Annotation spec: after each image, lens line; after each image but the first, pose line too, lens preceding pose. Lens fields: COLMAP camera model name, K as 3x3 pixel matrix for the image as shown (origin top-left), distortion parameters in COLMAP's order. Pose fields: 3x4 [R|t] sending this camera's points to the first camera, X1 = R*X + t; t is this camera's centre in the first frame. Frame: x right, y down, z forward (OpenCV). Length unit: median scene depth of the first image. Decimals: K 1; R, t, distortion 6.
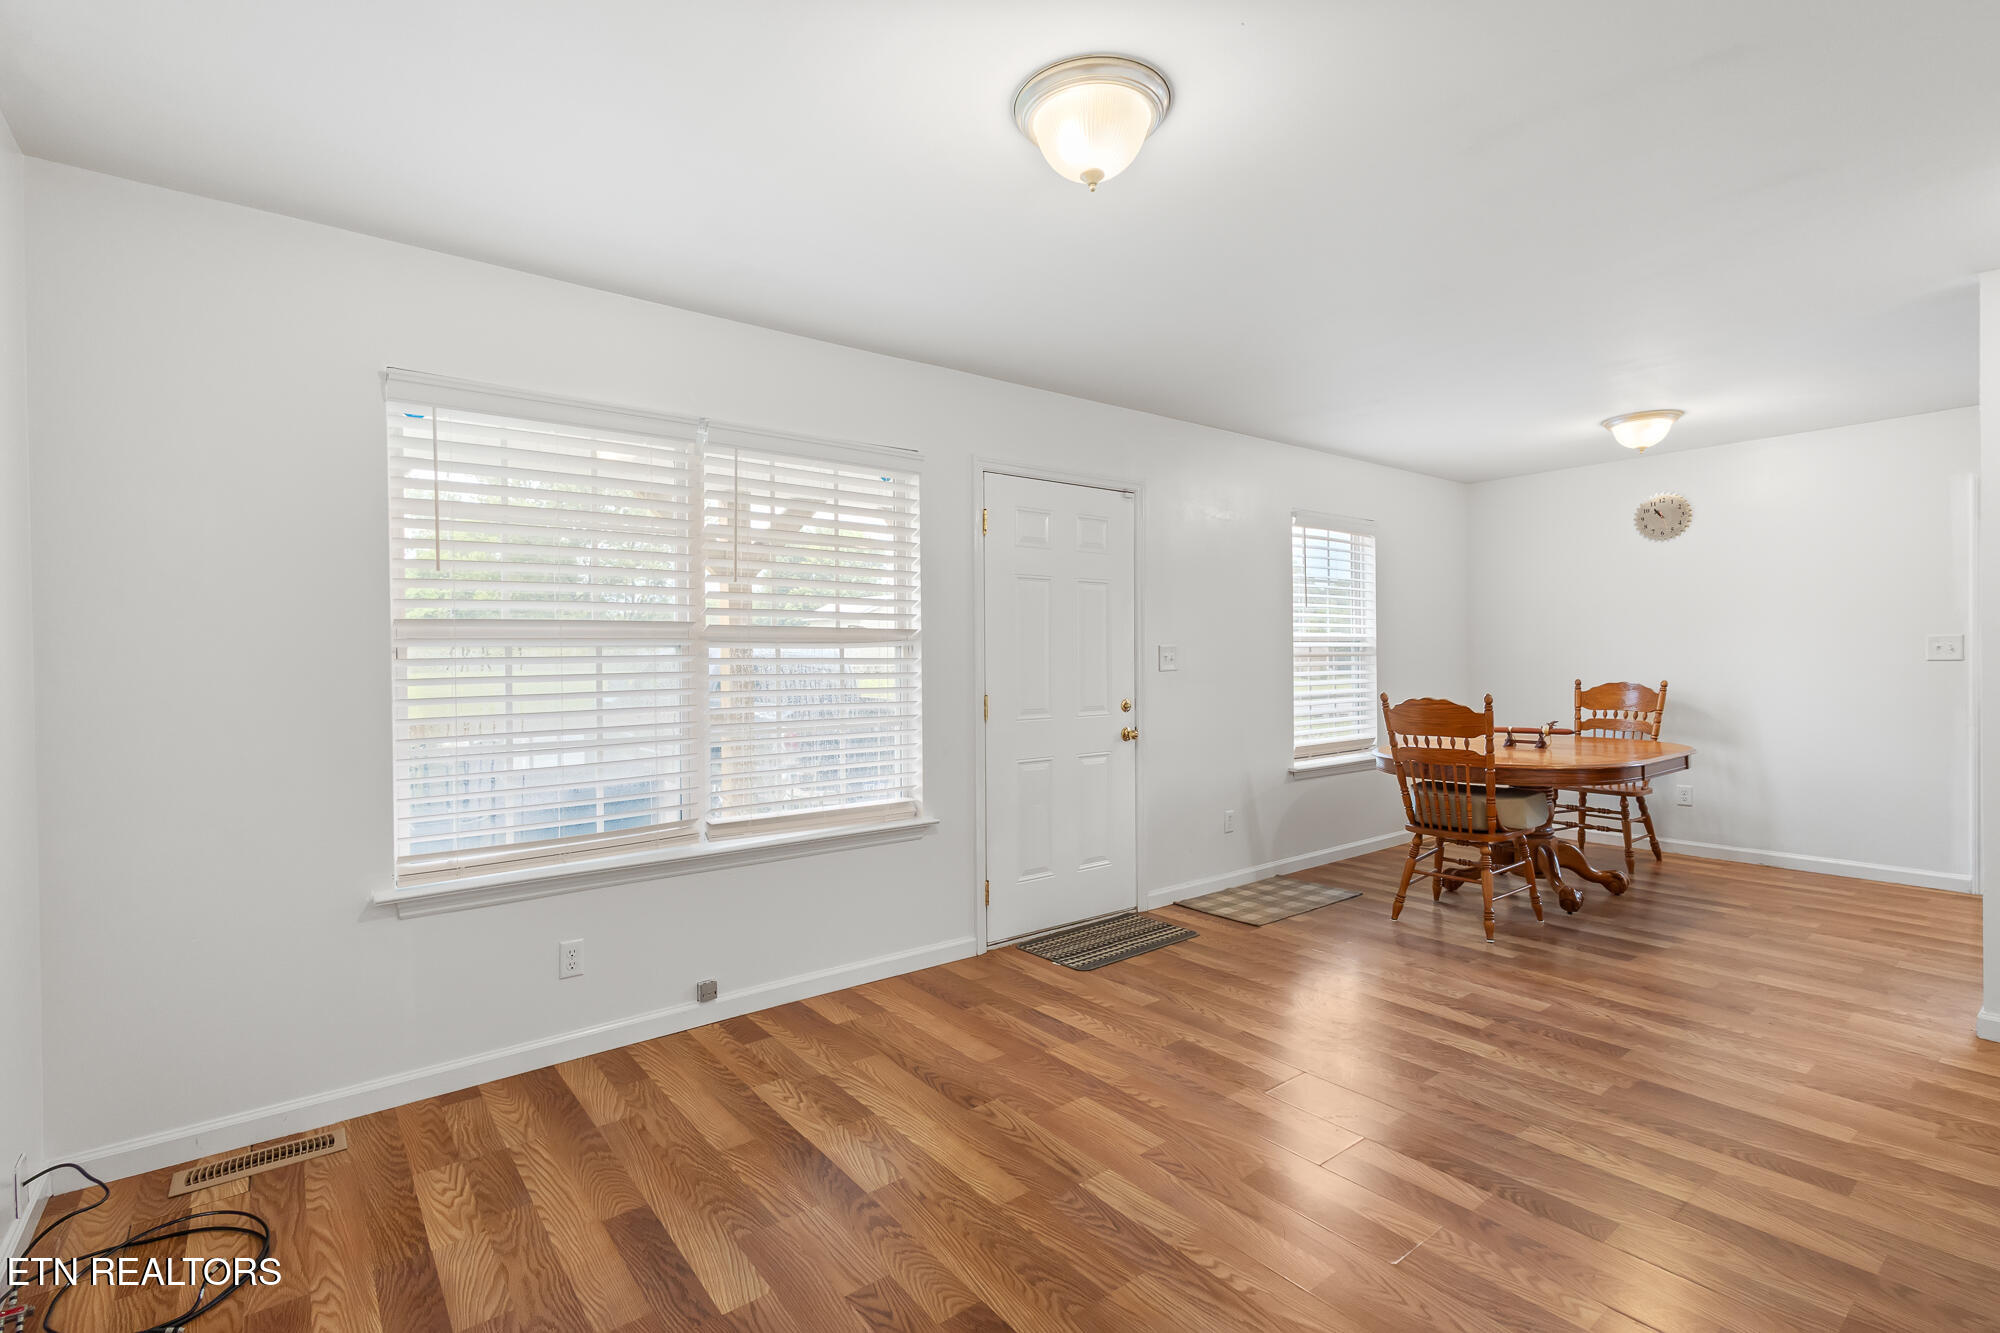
lens RADIAL K [[906.0, 0, 1000.0], [0, 906.0, 666.5], [0, 0, 1]] dist [0.006131, 0.000227]
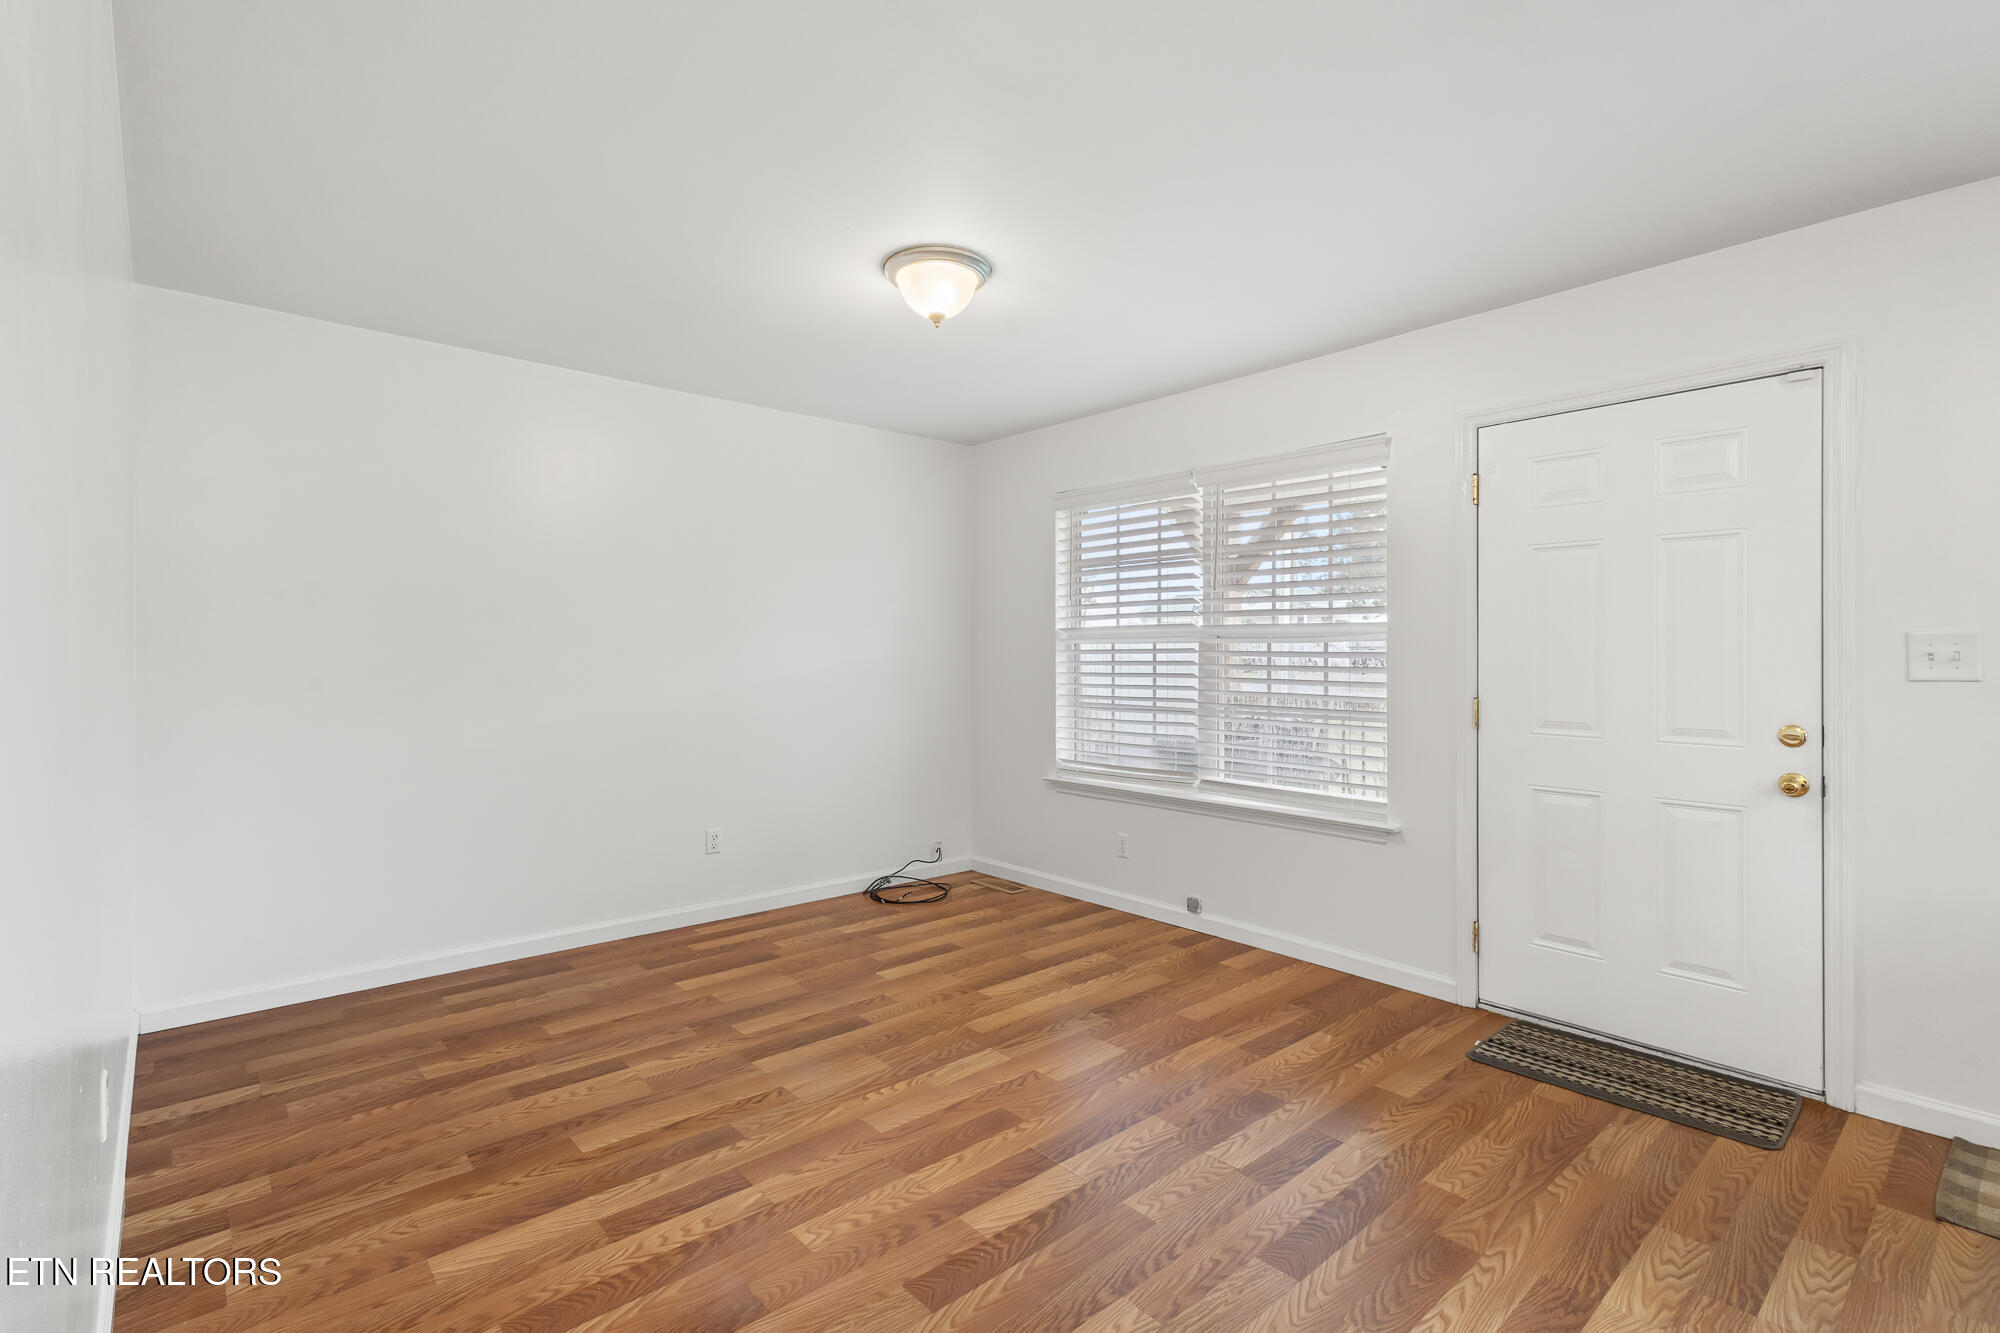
lens RADIAL K [[922.6, 0, 1013.6], [0, 922.6, 654.2], [0, 0, 1]] dist [0.007731, 0.000312]
pose [[0.075420, 0.008626, -0.997115, 0.985766], [-0.012822, 0.999888, 0.007680, -0.011891], [0.997069, 0.012206, 0.075522, 0.635840]]
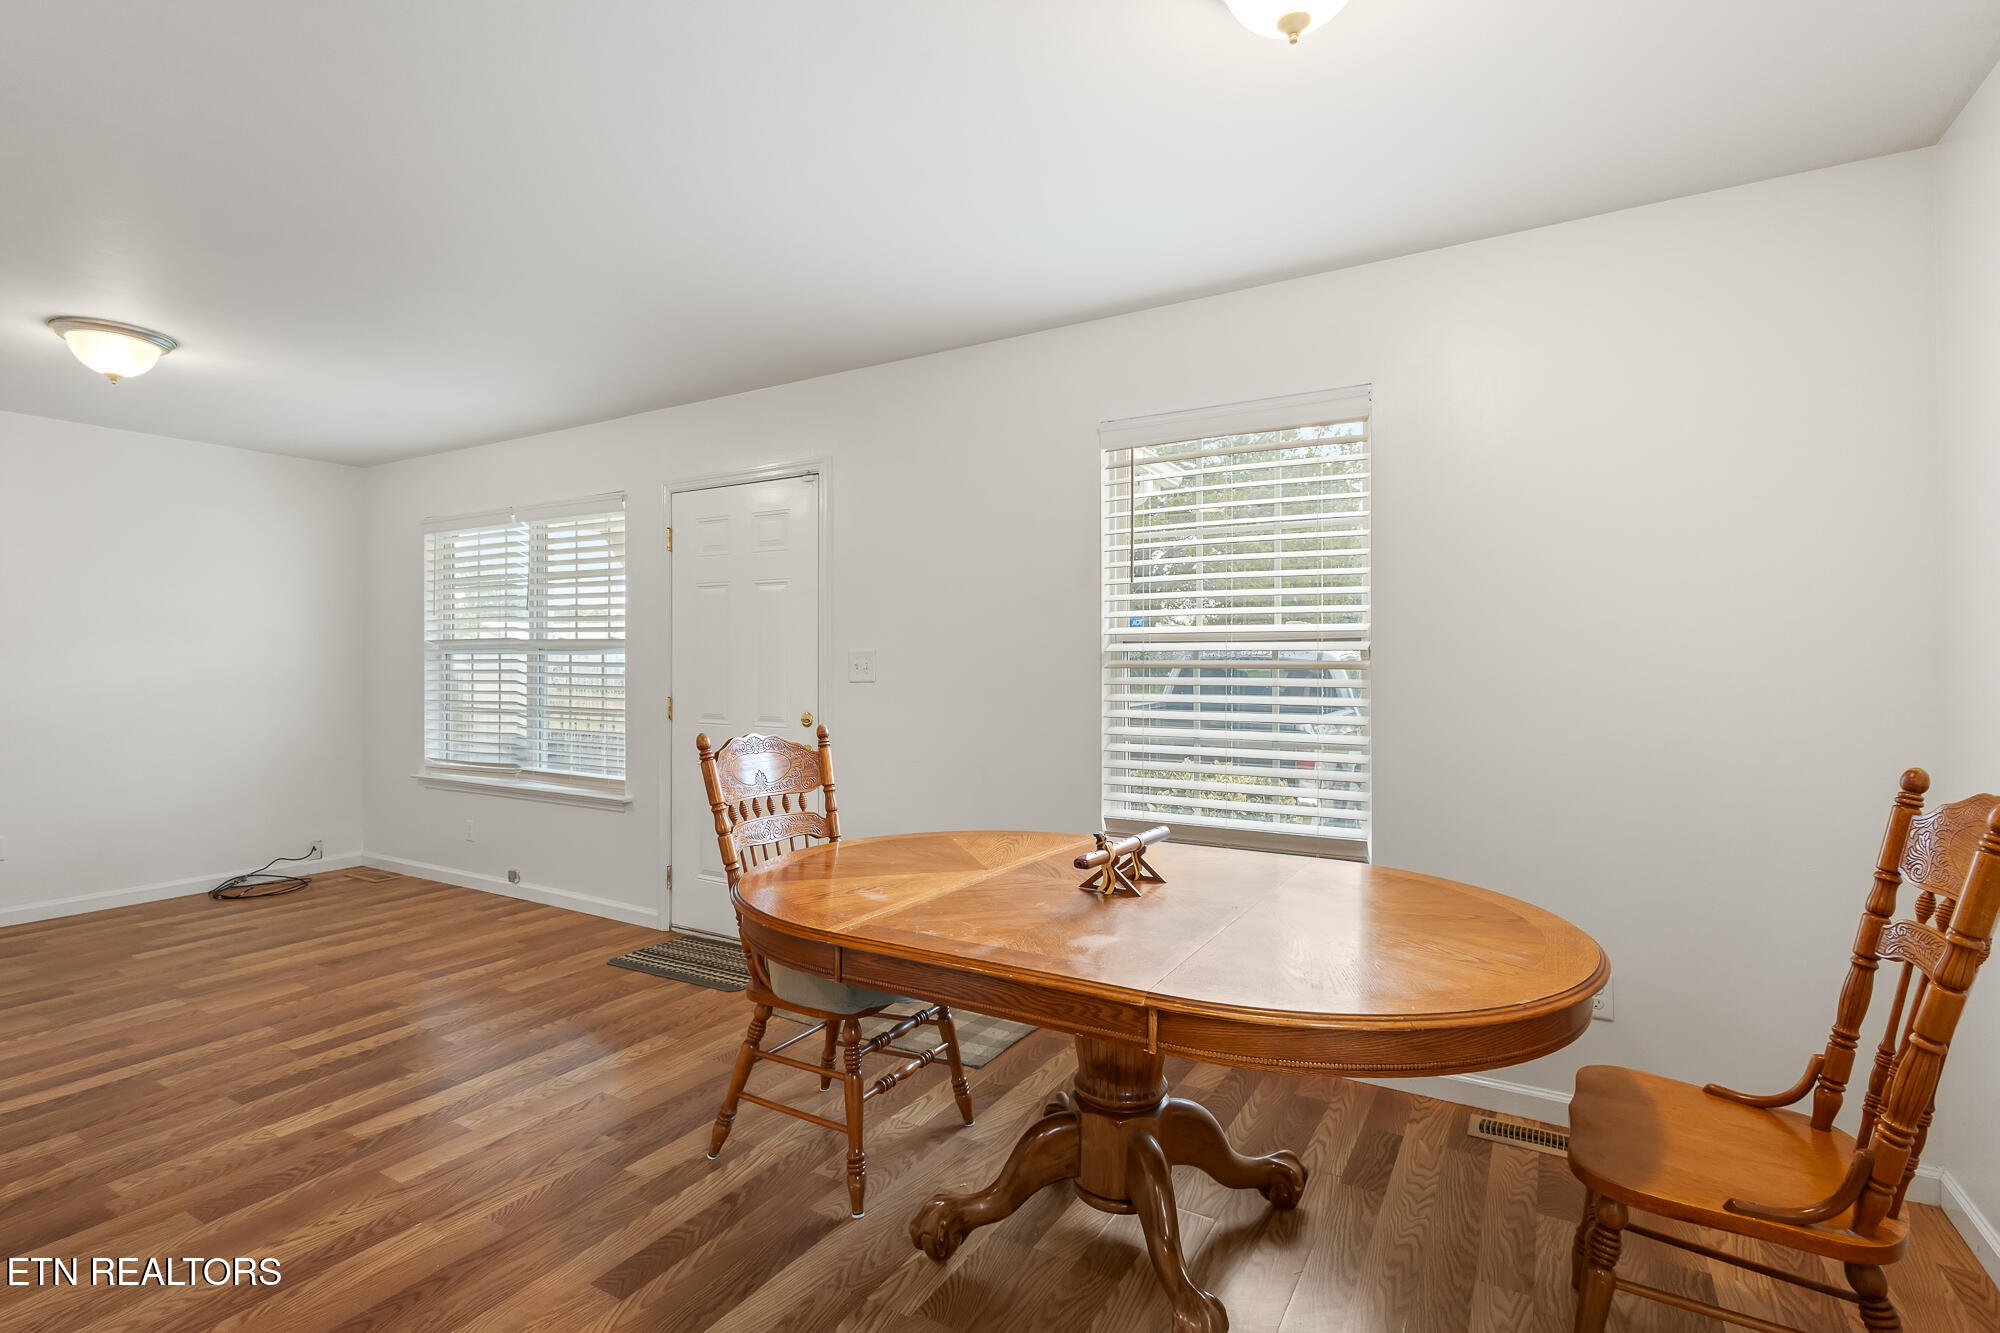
lens RADIAL K [[931.8, 0, 1026.3], [0, 931.8, 665.6], [0, 0, 1]] dist [0.003052, 0.000565]
pose [[0.379327, 0.019005, -0.925067, 1.479573], [-0.010226, 0.999814, 0.016348, -0.037494], [0.925206, 0.003258, 0.379451, 1.205530]]
